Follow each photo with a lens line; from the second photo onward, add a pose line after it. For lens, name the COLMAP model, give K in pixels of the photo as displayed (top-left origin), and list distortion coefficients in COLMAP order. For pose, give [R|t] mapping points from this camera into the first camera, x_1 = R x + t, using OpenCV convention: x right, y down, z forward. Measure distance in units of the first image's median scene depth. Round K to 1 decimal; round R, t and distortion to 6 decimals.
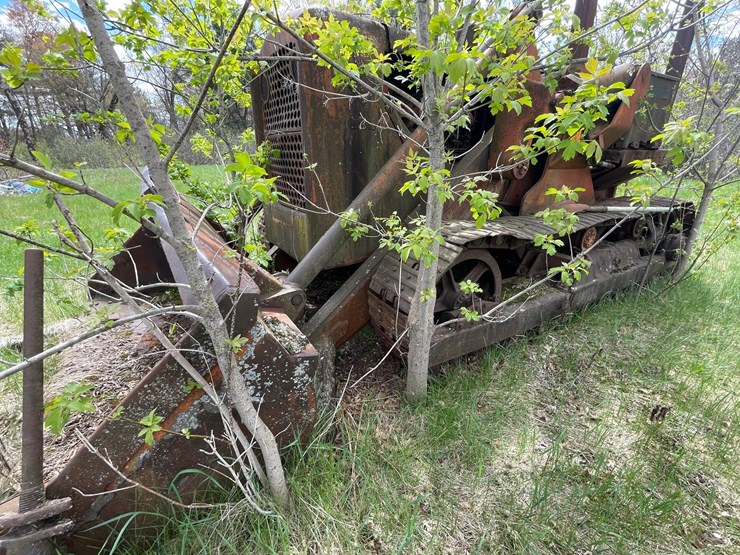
lens RADIAL K [[334.5, 0, 370.0], [0, 334.5, 277.5], [0, 0, 1]] dist [-0.002621, -0.000862]
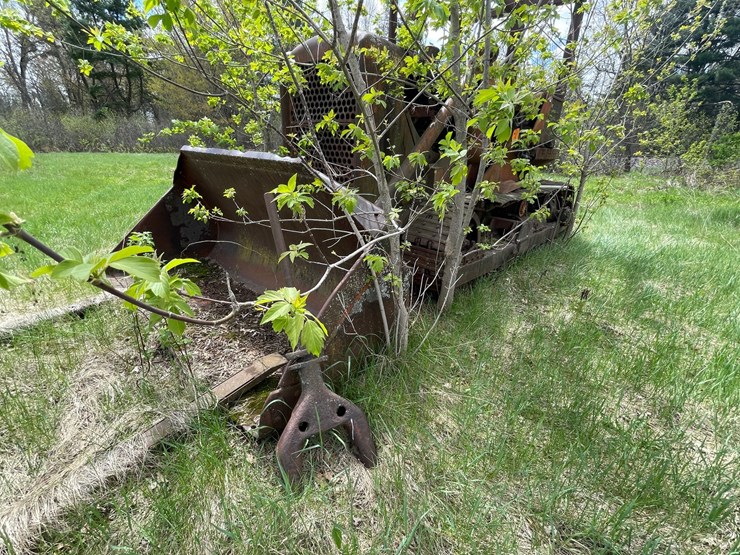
lens RADIAL K [[334.5, 0, 370.0], [0, 334.5, 277.5], [0, 0, 1]] dist [-0.002621, -0.000862]
pose [[0.962468, -0.066709, 0.263069, -0.560952], [0.063709, 0.997770, 0.019925, 0.168999], [-0.263812, -0.002417, 0.964571, -0.334172]]
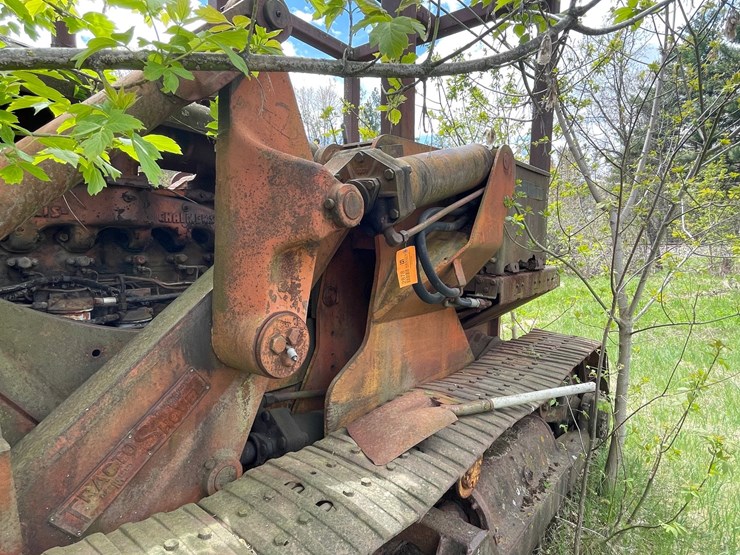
lens RADIAL K [[421.6, 0, 366.2], [0, 421.6, 278.8], [0, 0, 1]] dist [-0.001147, -0.000263]
pose [[0.950610, -0.021568, 0.309638, 0.489747], [0.104712, 0.961385, -0.254506, -0.342939], [-0.292192, 0.274359, 0.916161, 0.619351]]
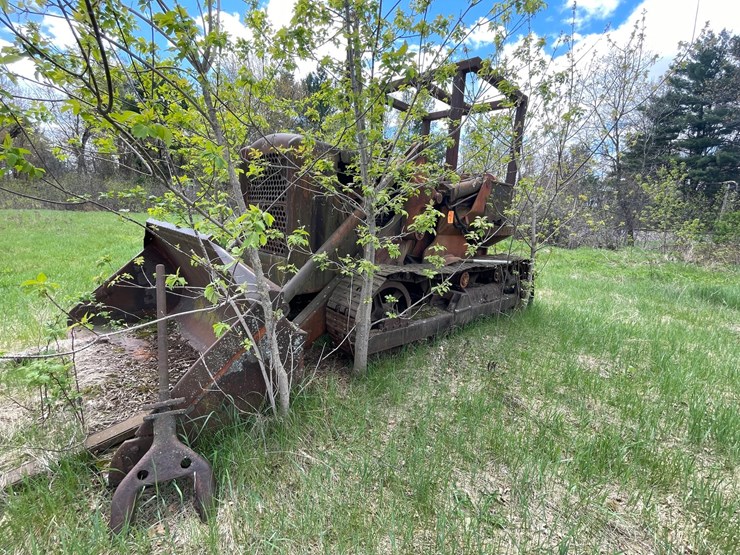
lens RADIAL K [[334.4, 0, 372.2], [0, 334.4, 276.1], [0, 0, 1]] dist [-0.001806, -0.000500]
pose [[0.974521, 0.018667, 0.223517, -0.161291], [0.019281, 0.985870, -0.166398, 0.171895], [-0.223465, 0.166468, 0.960391, -0.577249]]
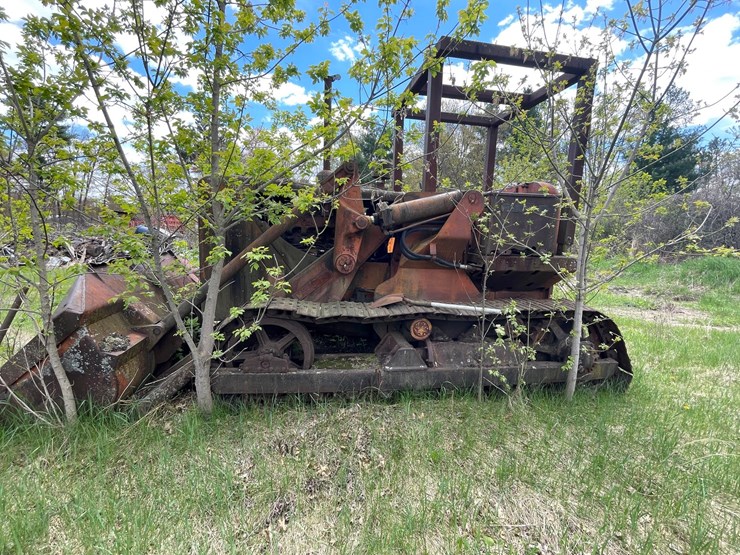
lens RADIAL K [[323.2, 0, 362.6], [0, 323.2, 279.2], [0, 0, 1]] dist [-0.003390, -0.000478]
pose [[0.918638, 0.080020, -0.386913, 1.286198], [-0.166991, 0.966145, -0.196667, -0.039639], [0.358076, 0.245277, 0.900900, -0.166316]]
